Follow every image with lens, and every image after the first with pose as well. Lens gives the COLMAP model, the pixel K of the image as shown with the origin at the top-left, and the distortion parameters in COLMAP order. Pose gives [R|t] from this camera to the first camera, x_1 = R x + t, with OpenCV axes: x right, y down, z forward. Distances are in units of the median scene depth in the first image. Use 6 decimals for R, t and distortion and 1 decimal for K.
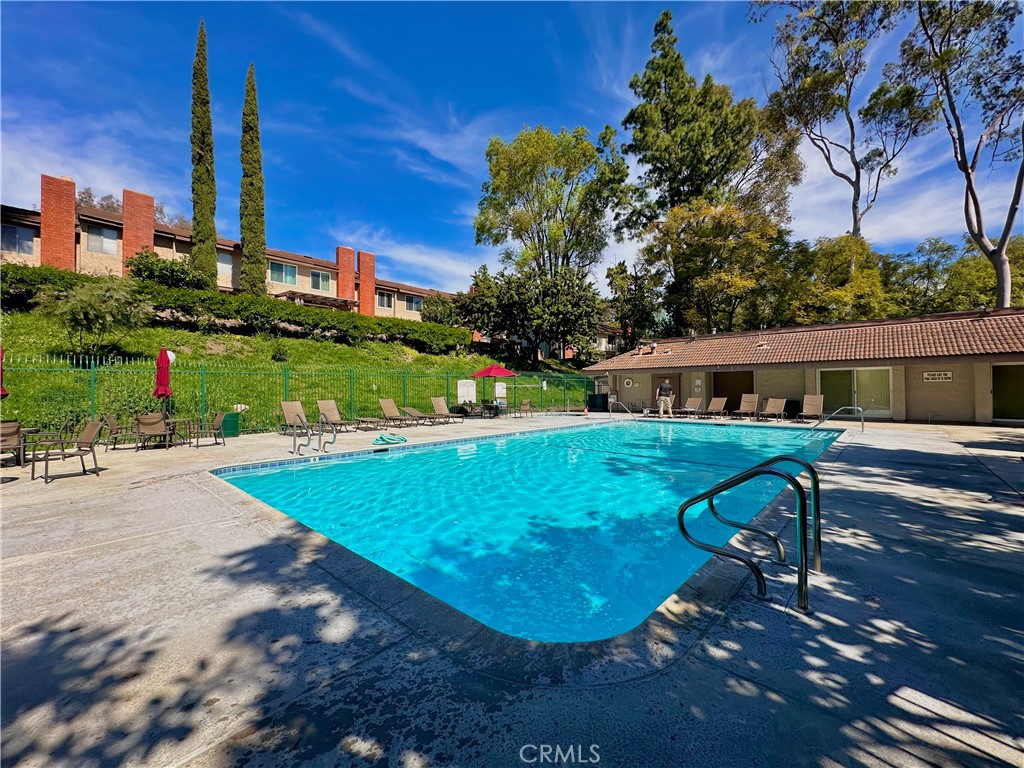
lens RADIAL K [[411.3, 0, 519.4], [0, 411.3, 384.6], [0, 0, 1]] dist [-0.001104, -0.000762]
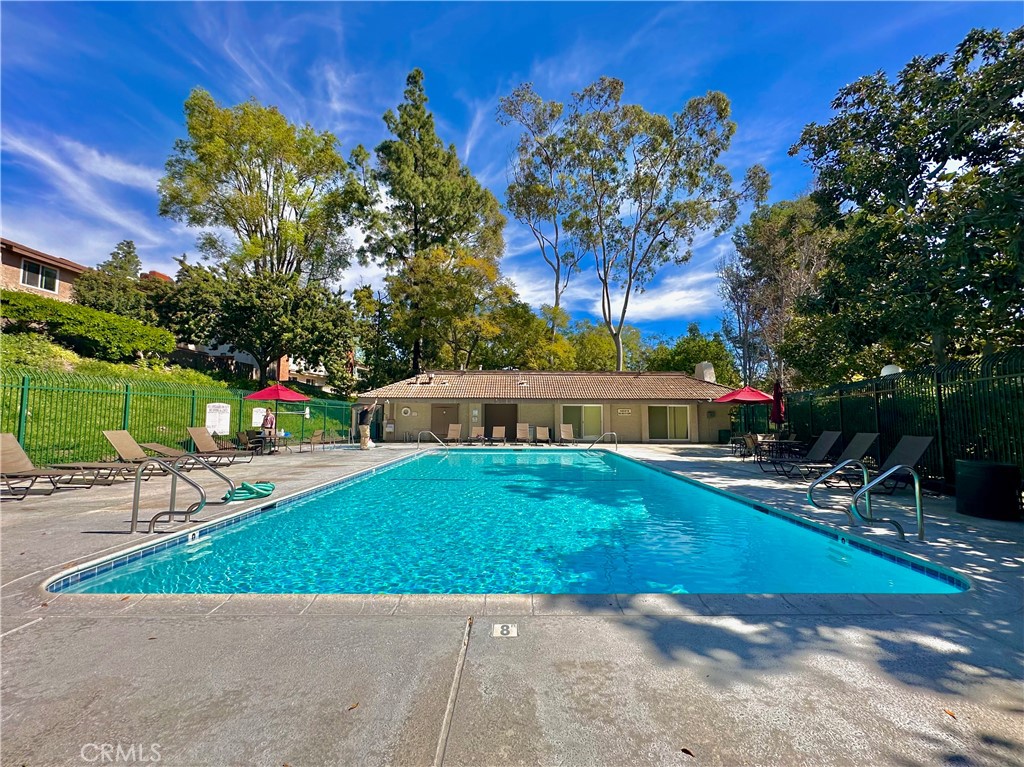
lens RADIAL K [[411.3, 0, 513.7], [0, 411.3, 386.4], [0, 0, 1]] dist [-0.001104, -0.000762]
pose [[0.732902, 0.061865, 0.677516, -0.164060], [-0.019281, 0.997346, -0.070212, 0.000066], [-0.680061, 0.038395, 0.732149, 0.074490]]
